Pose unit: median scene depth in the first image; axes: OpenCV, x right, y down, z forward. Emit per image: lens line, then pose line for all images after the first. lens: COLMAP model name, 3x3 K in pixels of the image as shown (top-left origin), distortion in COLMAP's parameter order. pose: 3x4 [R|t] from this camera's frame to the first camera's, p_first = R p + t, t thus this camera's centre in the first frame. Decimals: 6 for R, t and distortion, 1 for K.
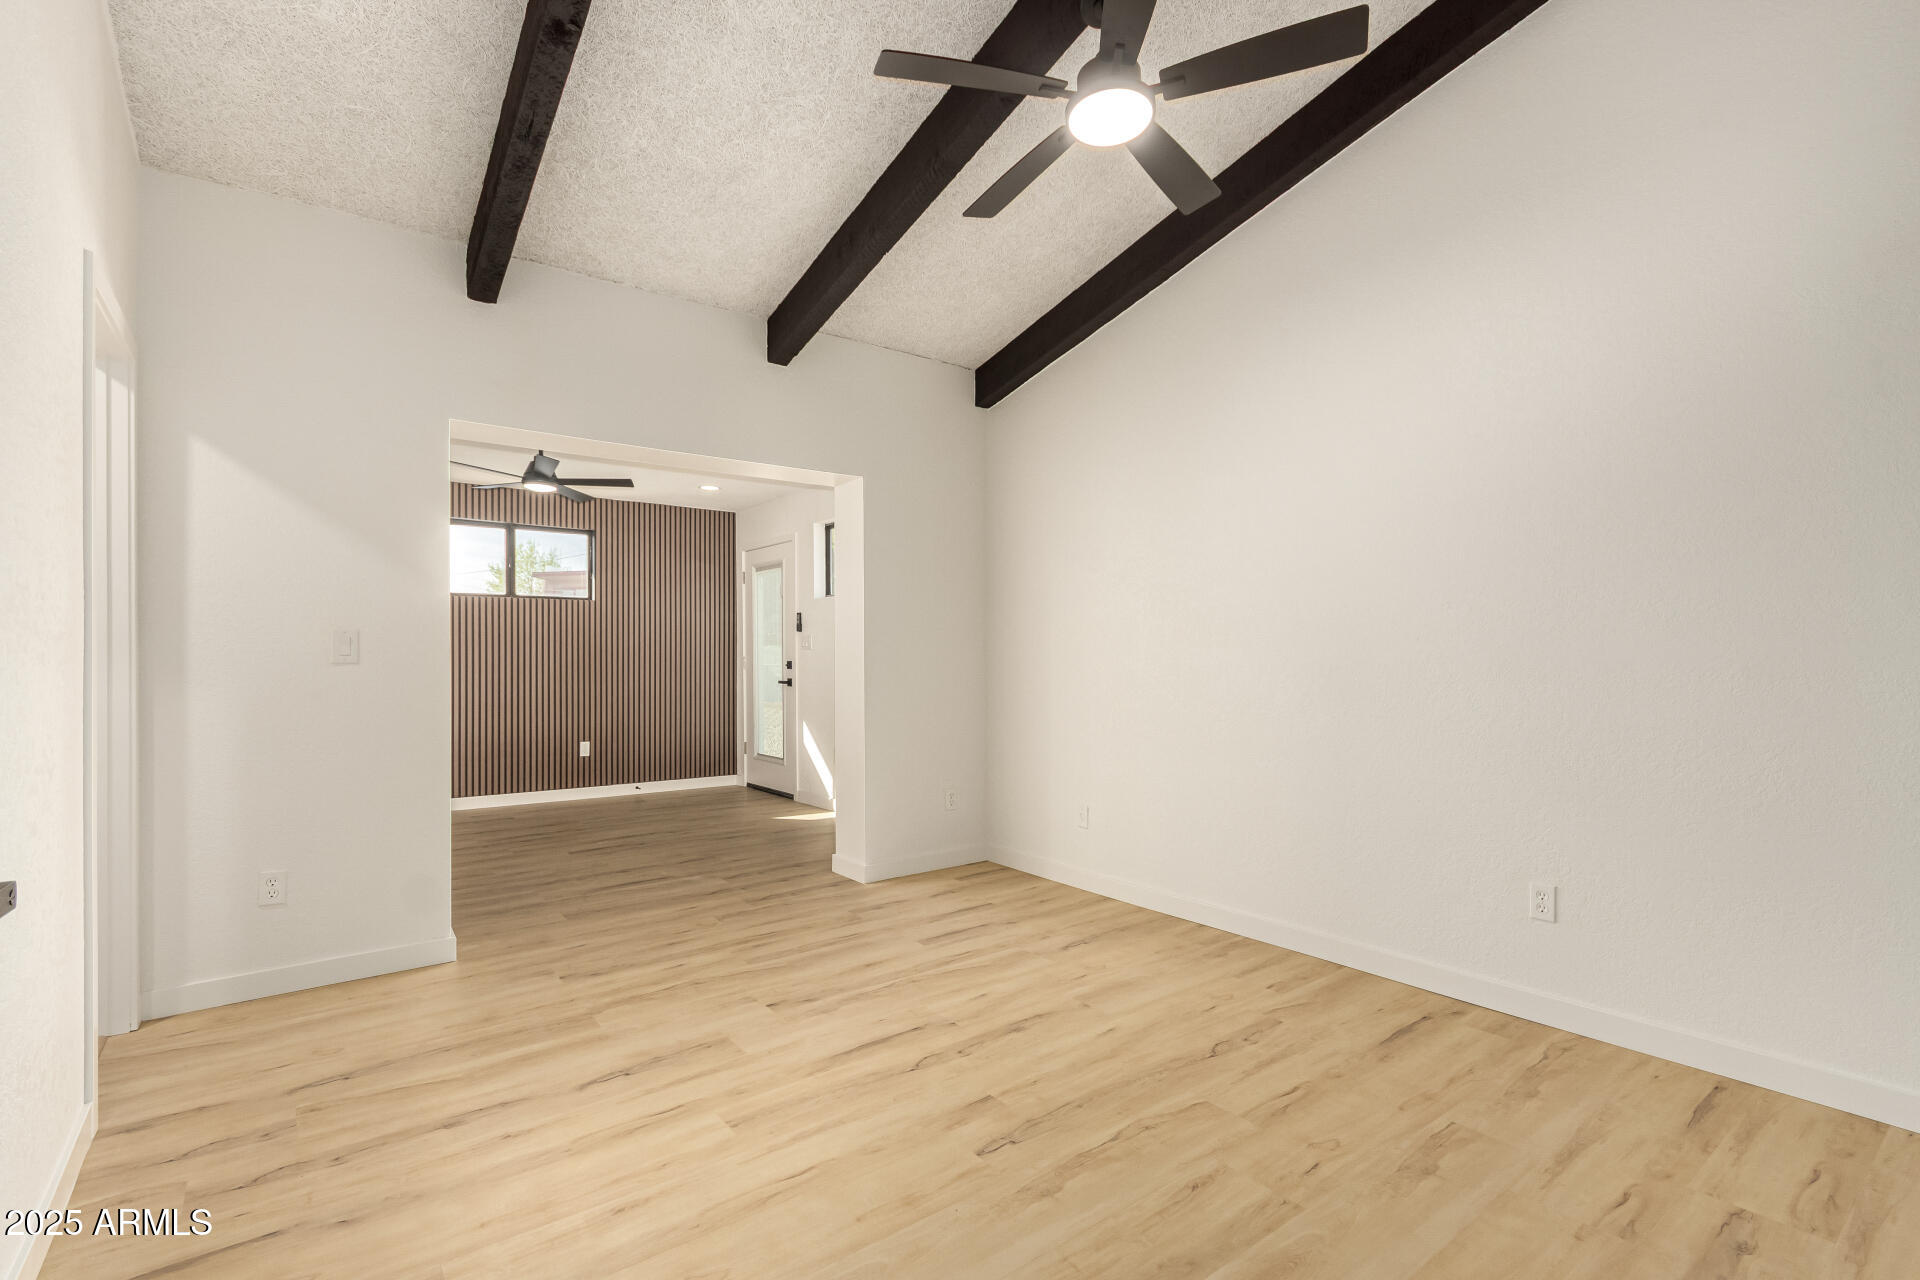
lens RADIAL K [[888.5, 0, 968.7], [0, 888.5, 646.3], [0, 0, 1]] dist [0.002581, 0.003469]
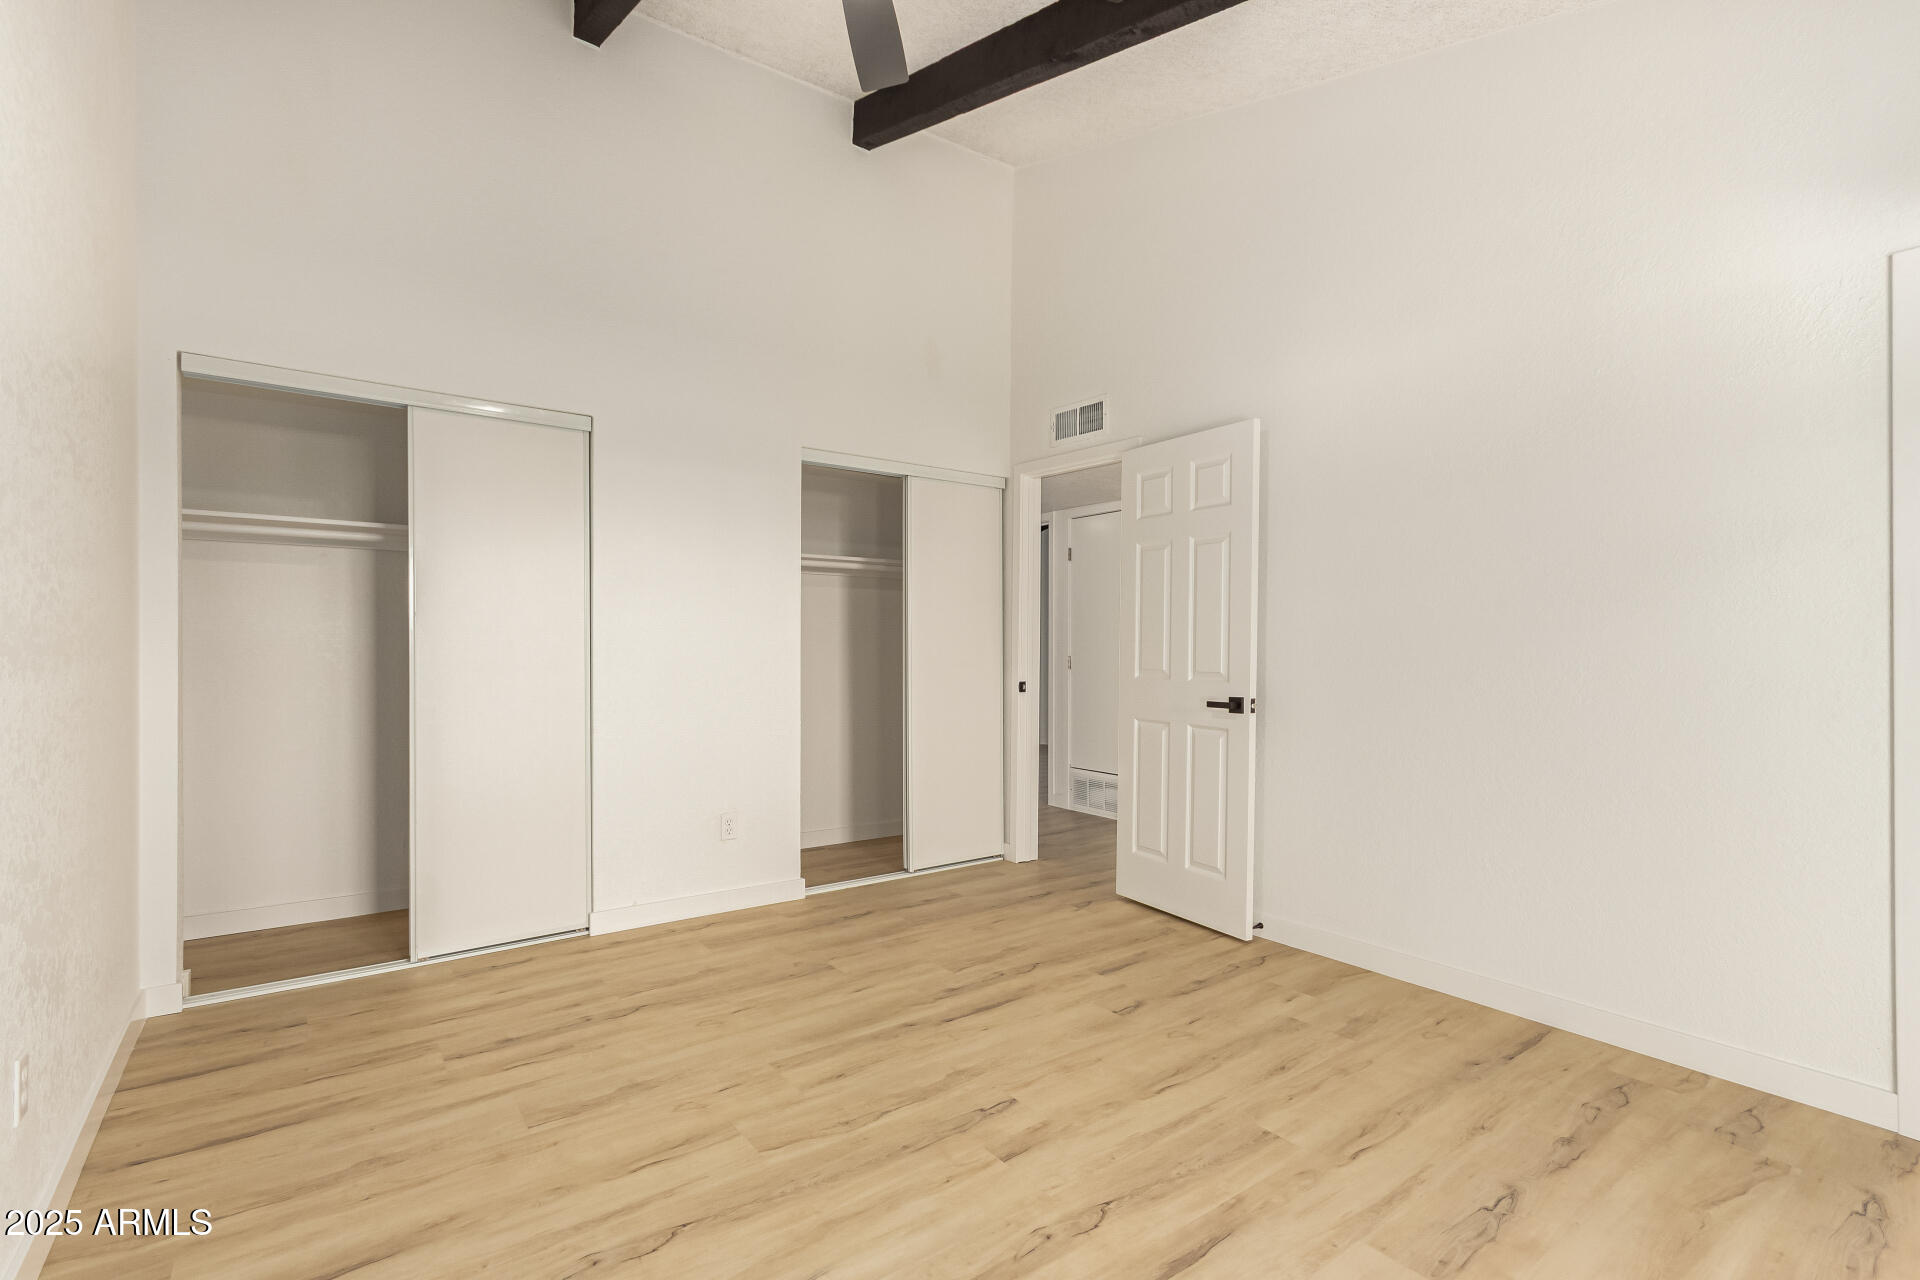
lens RADIAL K [[888.5, 0, 957.5], [0, 888.5, 646.6], [0, 0, 1]] dist [0.002581, 0.003469]
pose [[-0.999528, -0.003246, 0.030535, 0.033065], [-0.003584, 0.999933, -0.011036, 0.011738], [-0.030497, -0.011140, -0.999473, 1.391778]]
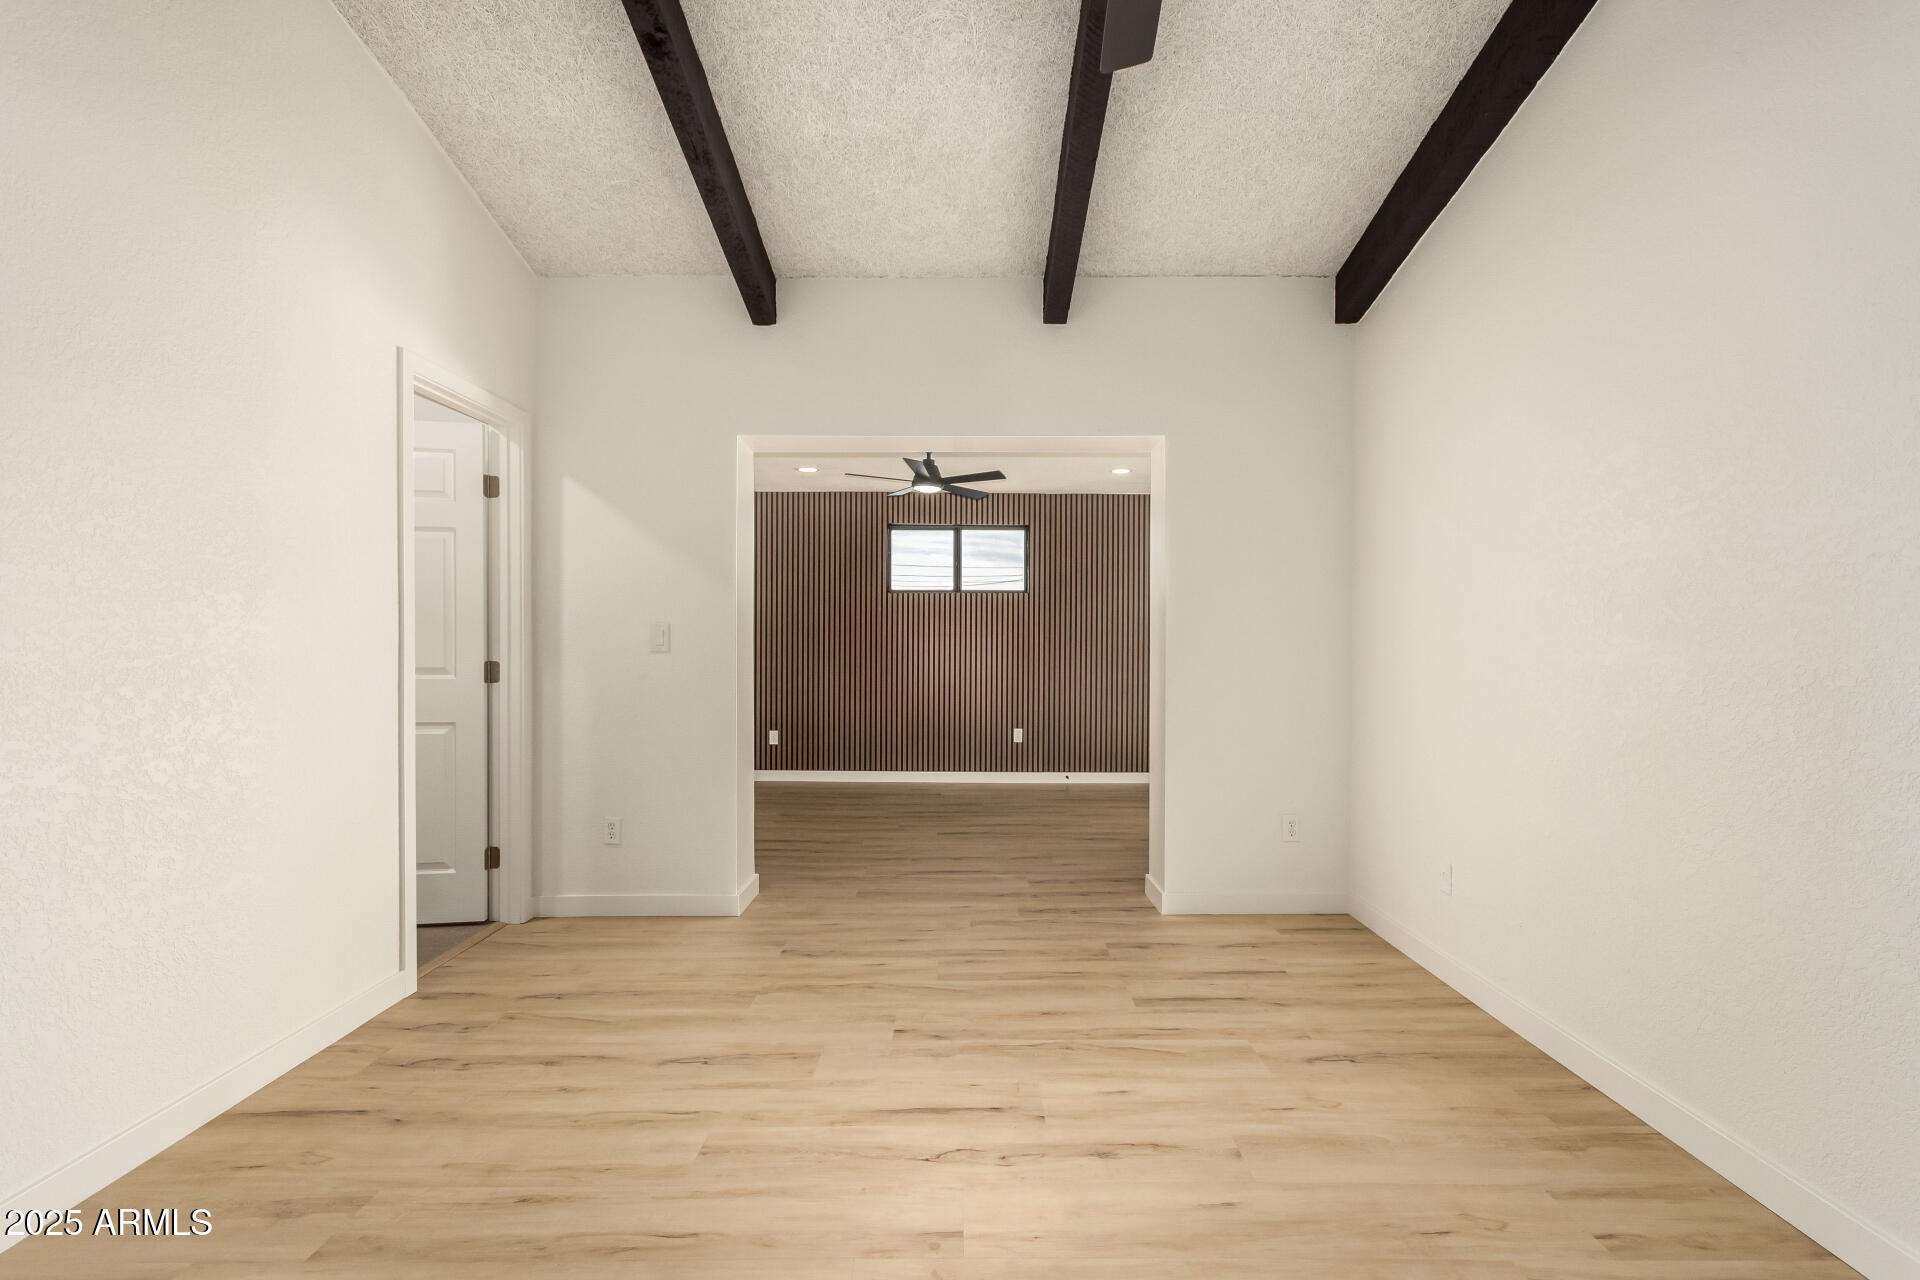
lens RADIAL K [[888.5, 0, 966.3], [0, 888.5, 644.8], [0, 0, 1]] dist [0.002581, 0.003469]
pose [[0.790789, 0.001015, -0.612088, 0.361663], [0.004221, 0.999966, 0.007111, 0.003361], [0.612075, -0.008207, 0.790757, 0.307100]]
